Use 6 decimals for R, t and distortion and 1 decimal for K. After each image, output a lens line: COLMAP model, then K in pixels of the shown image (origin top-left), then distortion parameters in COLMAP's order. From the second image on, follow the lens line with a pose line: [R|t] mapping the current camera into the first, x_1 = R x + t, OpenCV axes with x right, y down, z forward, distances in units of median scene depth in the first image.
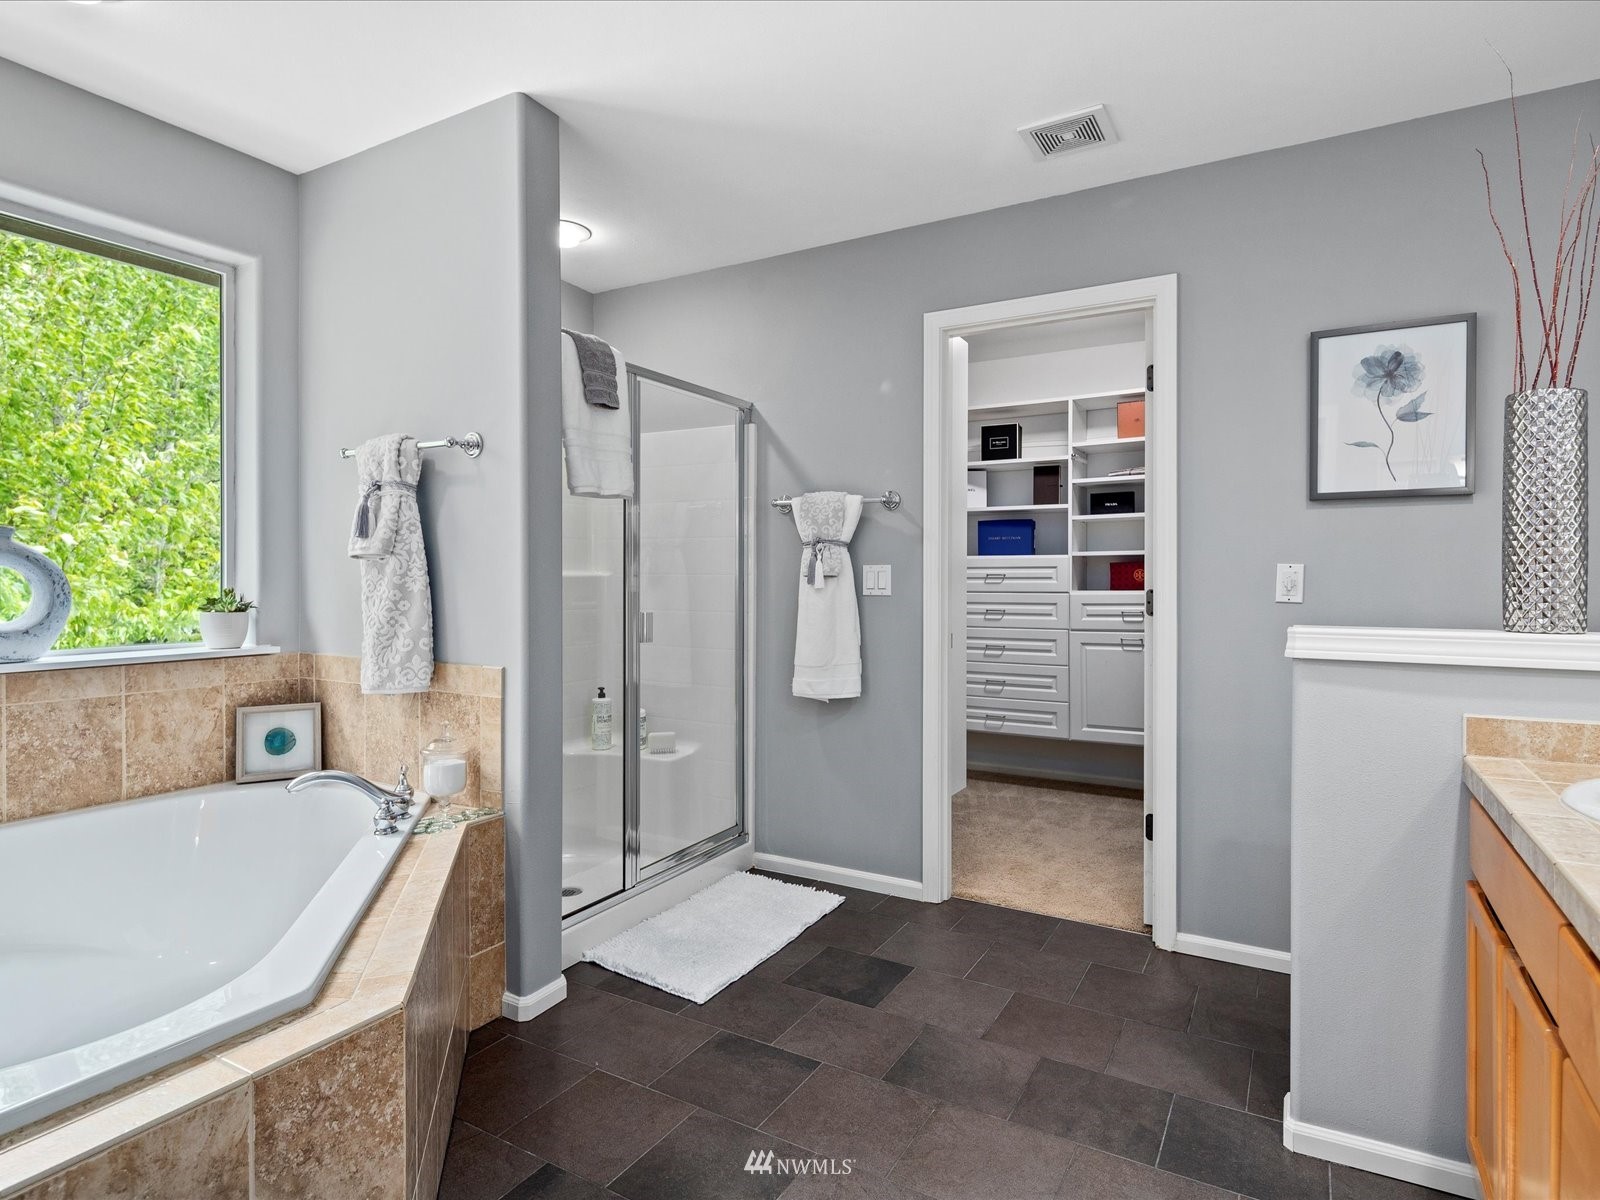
lens RADIAL K [[873.2, 0, 799.5], [0, 873.2, 592.5], [0, 0, 1]] dist [0.006267, -0.008947]
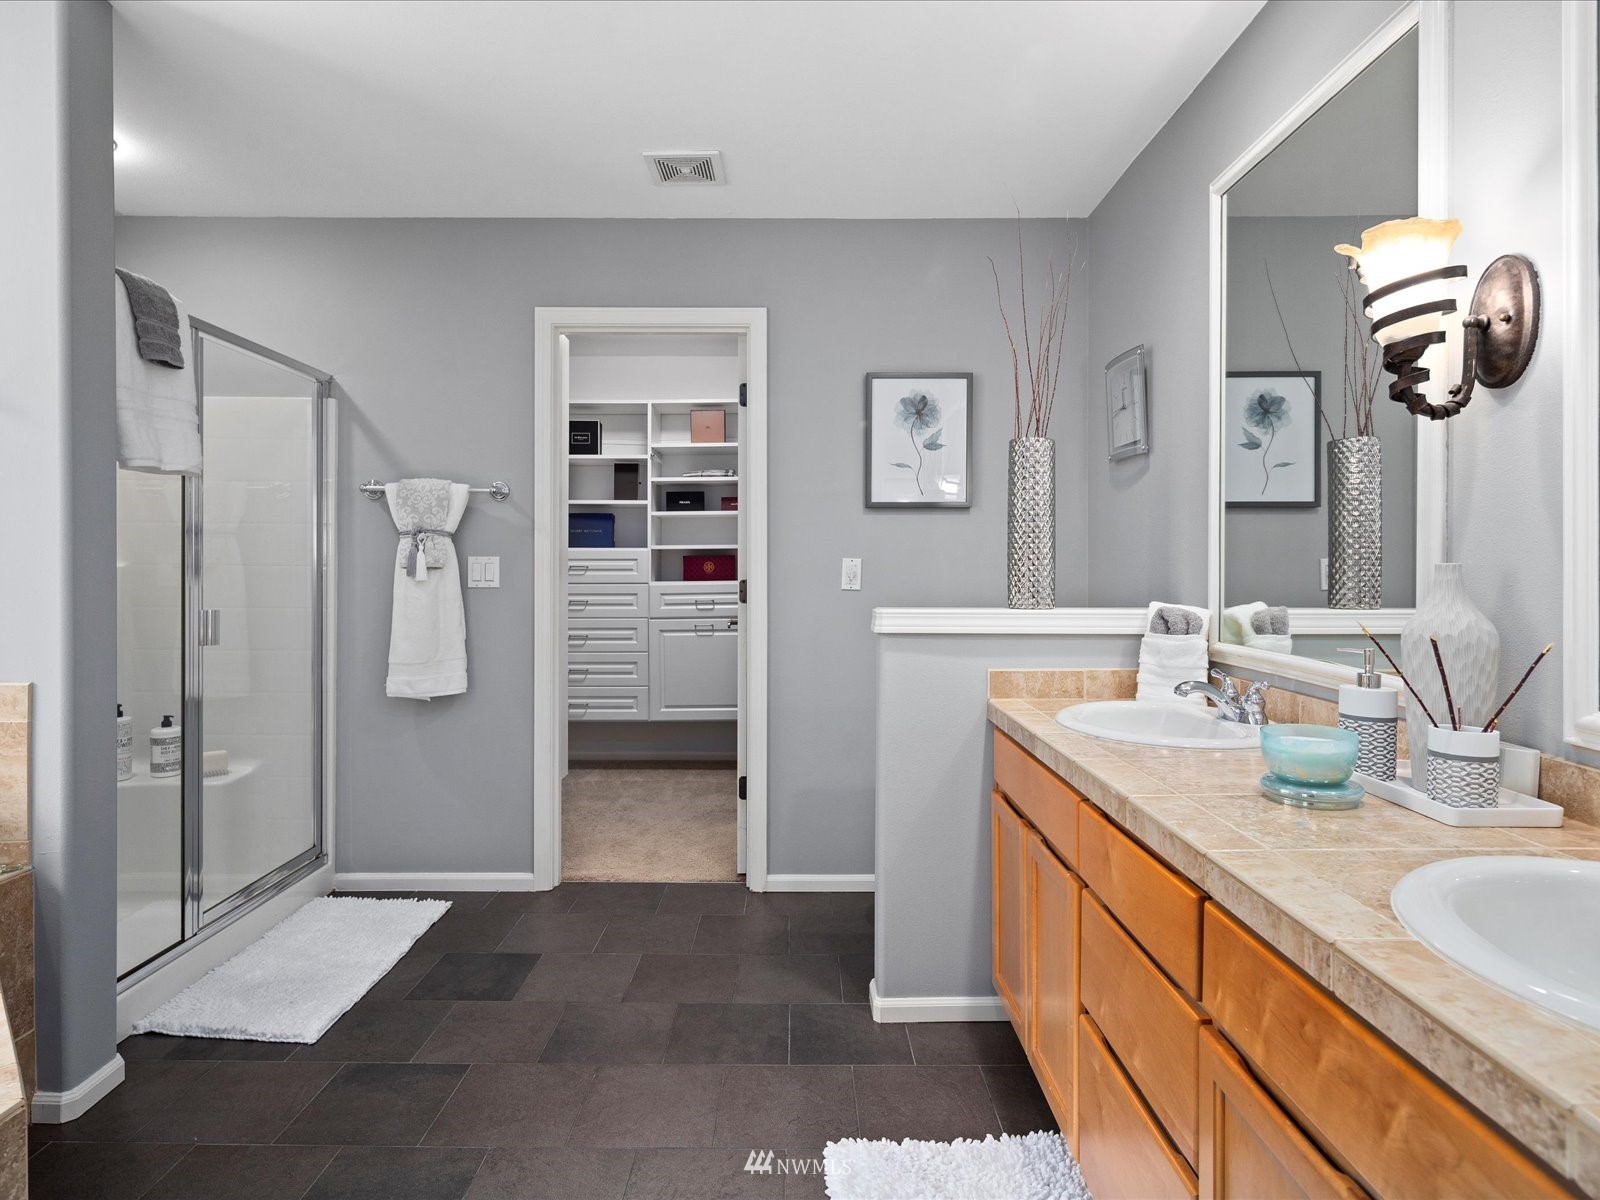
lens RADIAL K [[873.2, 0, 792.2], [0, 873.2, 588.6], [0, 0, 1]] dist [0.006267, -0.008947]
pose [[0.865995, -0.010389, 0.499944, -0.124502], [0.007781, 0.999943, 0.007302, -0.000065], [-0.499992, -0.002434, 0.866027, -0.023539]]
